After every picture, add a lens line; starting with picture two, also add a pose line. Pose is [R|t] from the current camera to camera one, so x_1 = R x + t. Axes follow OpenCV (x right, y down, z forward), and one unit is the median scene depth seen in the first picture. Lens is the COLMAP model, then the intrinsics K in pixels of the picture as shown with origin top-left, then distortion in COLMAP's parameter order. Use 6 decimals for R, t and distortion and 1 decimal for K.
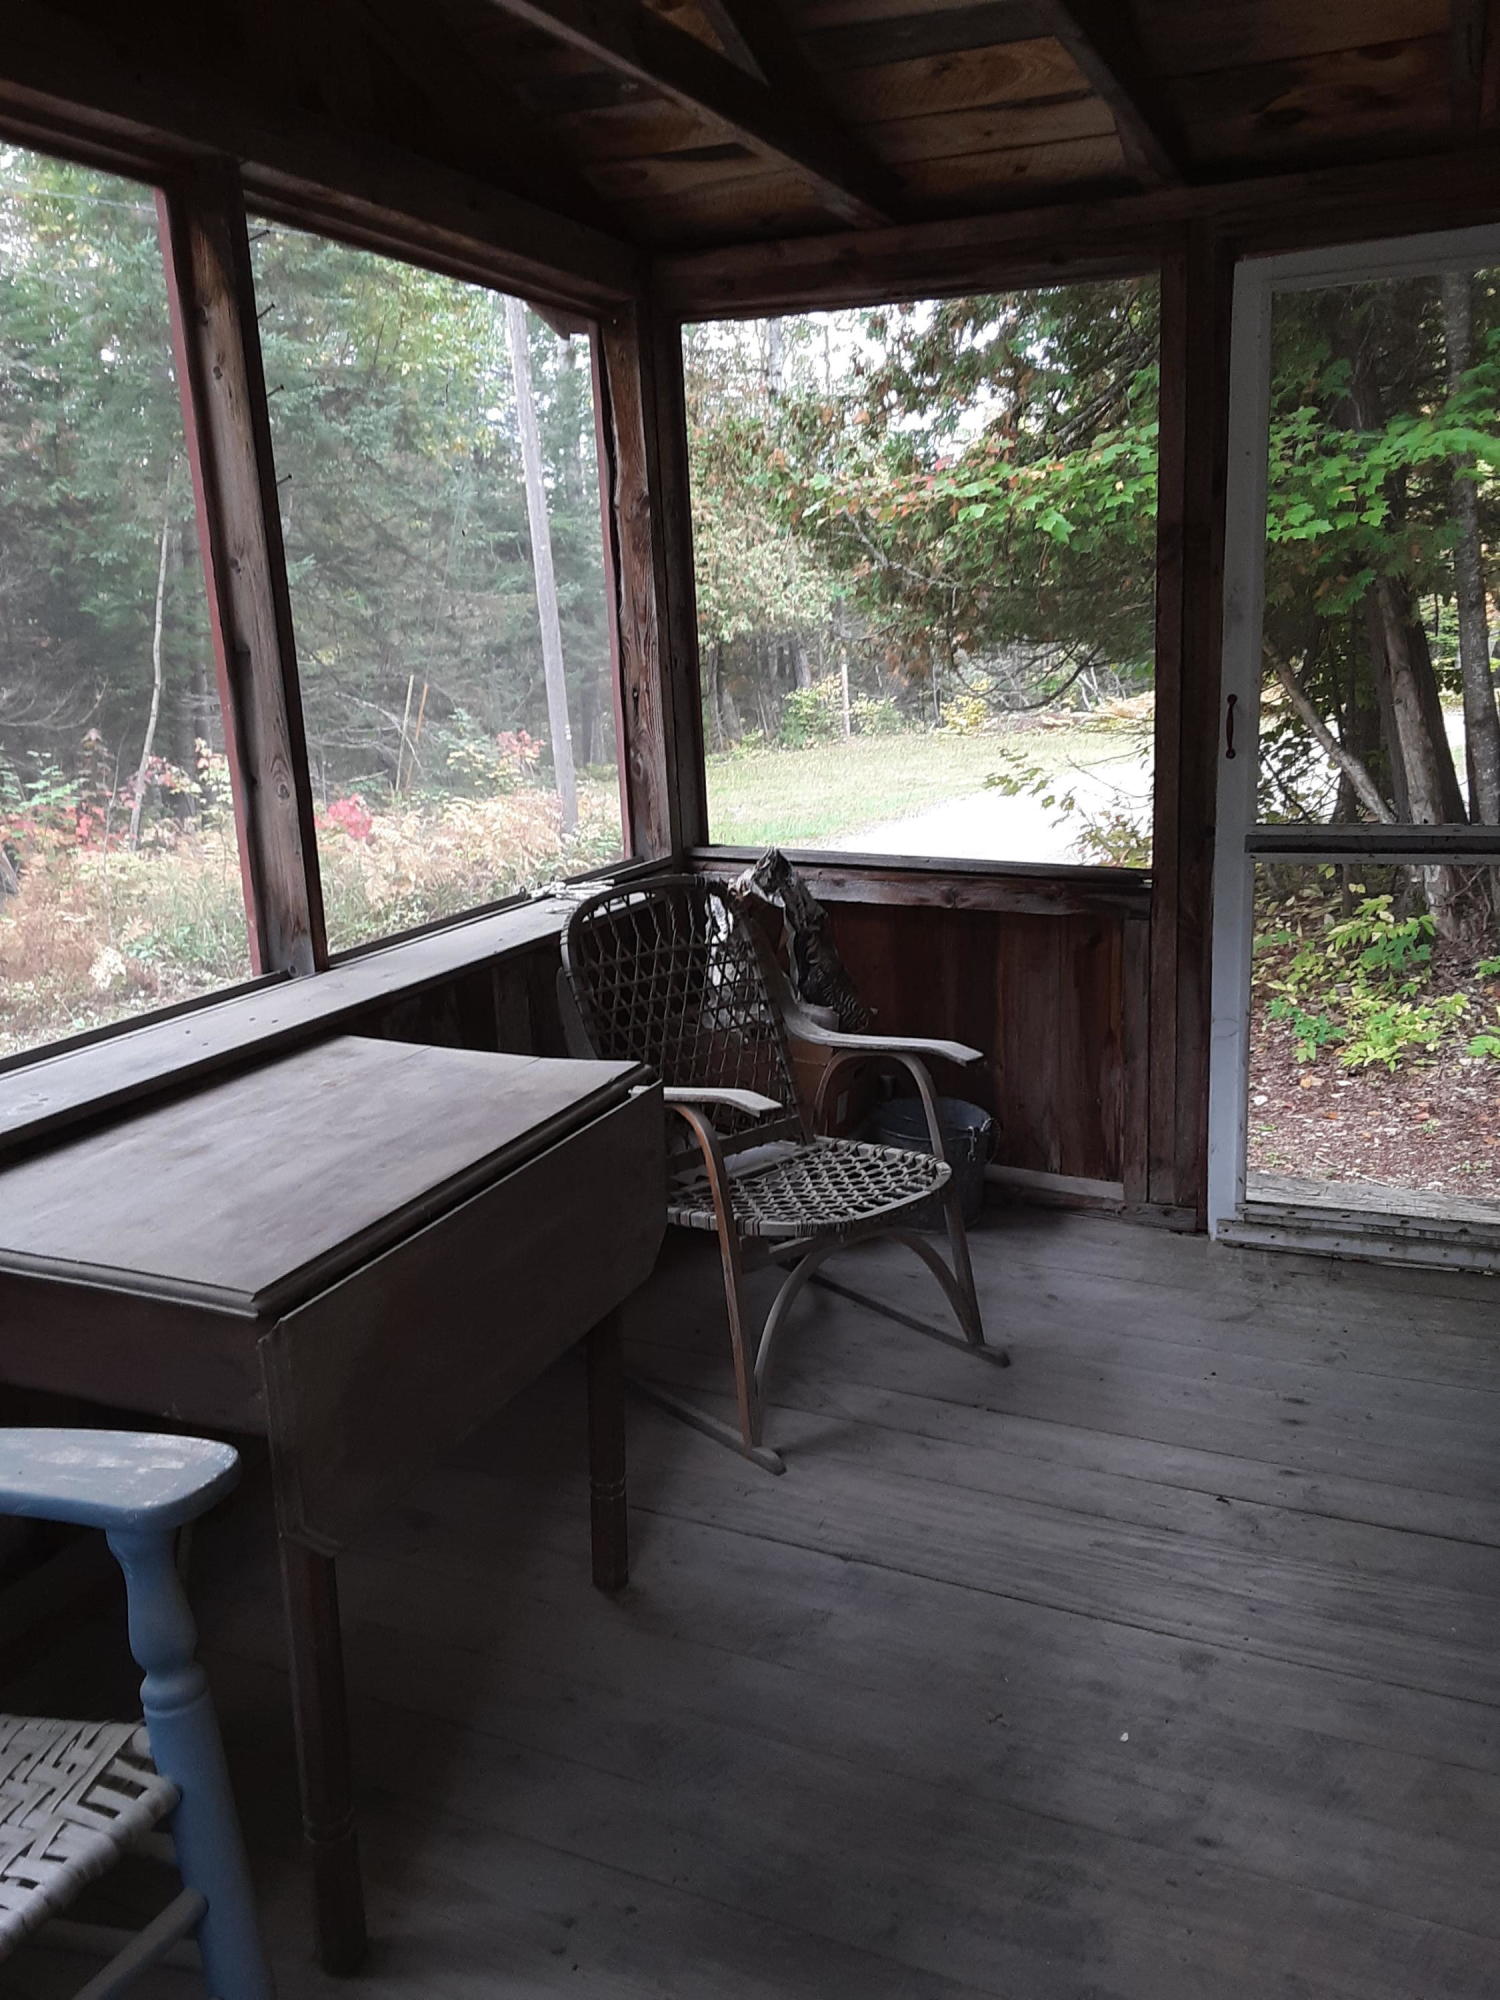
lens RADIAL K [[1631.7, 0, 747.3], [0, 1631.7, 997.6], [0, 0, 1]] dist [0.058188, -0.096576]
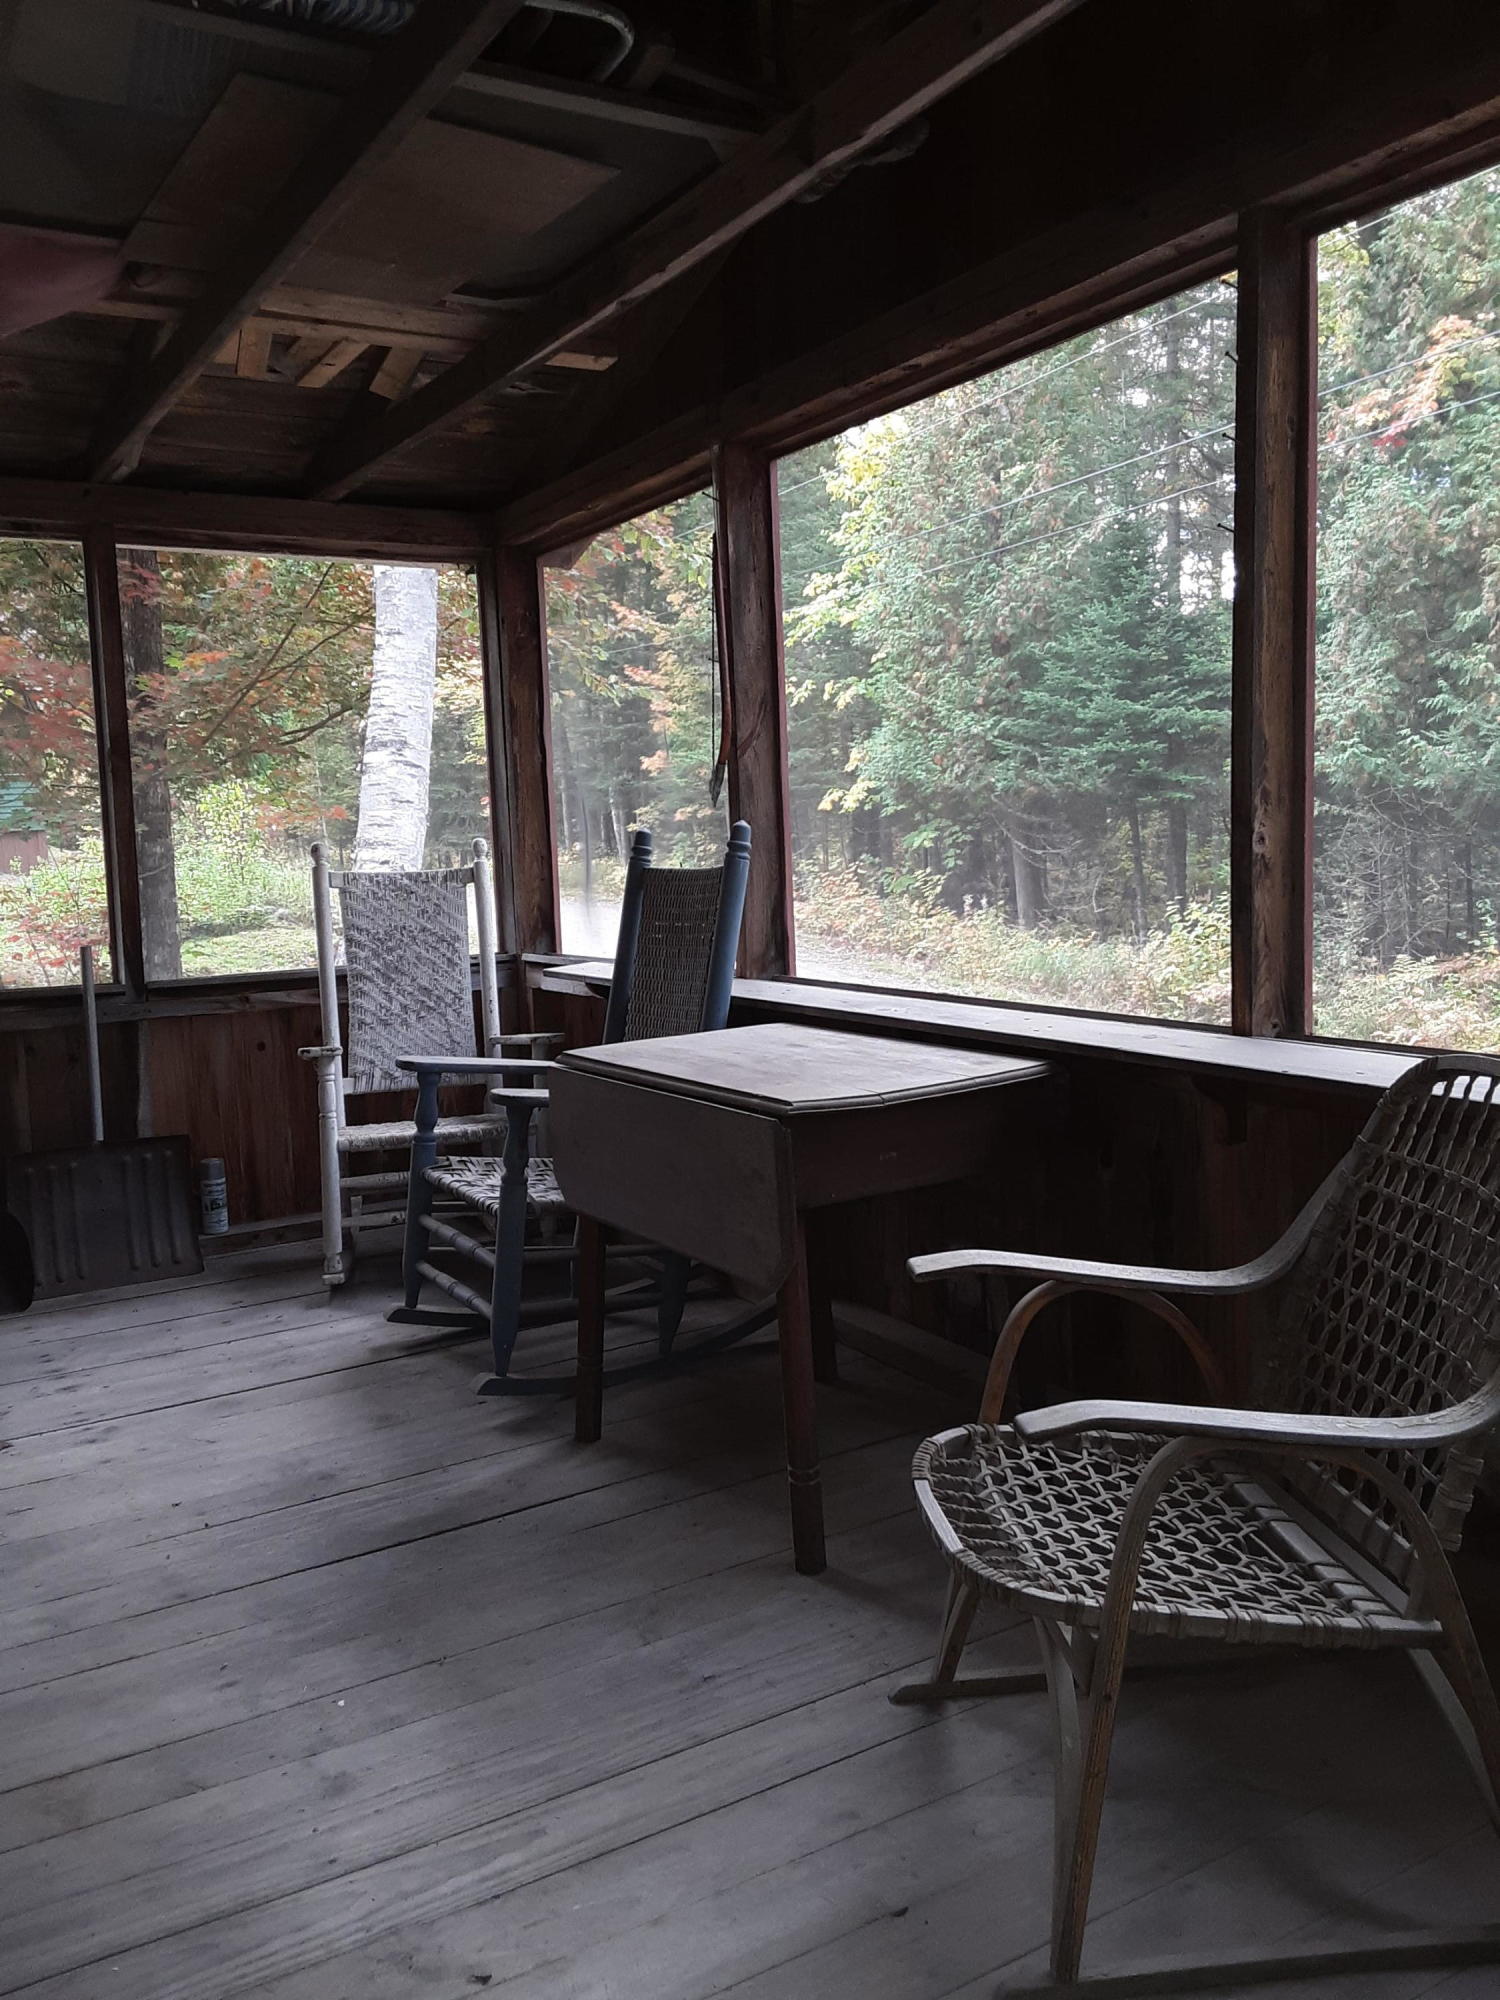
lens RADIAL K [[1631.7, 0, 748.2], [0, 1631.7, 1003.1], [0, 0, 1]] dist [0.058188, -0.096576]
pose [[-0.590223, 0.126876, -0.797207, 0.860707], [-0.141775, 0.955928, 0.257102, -0.324740], [0.794693, 0.264772, -0.546223, 1.631654]]
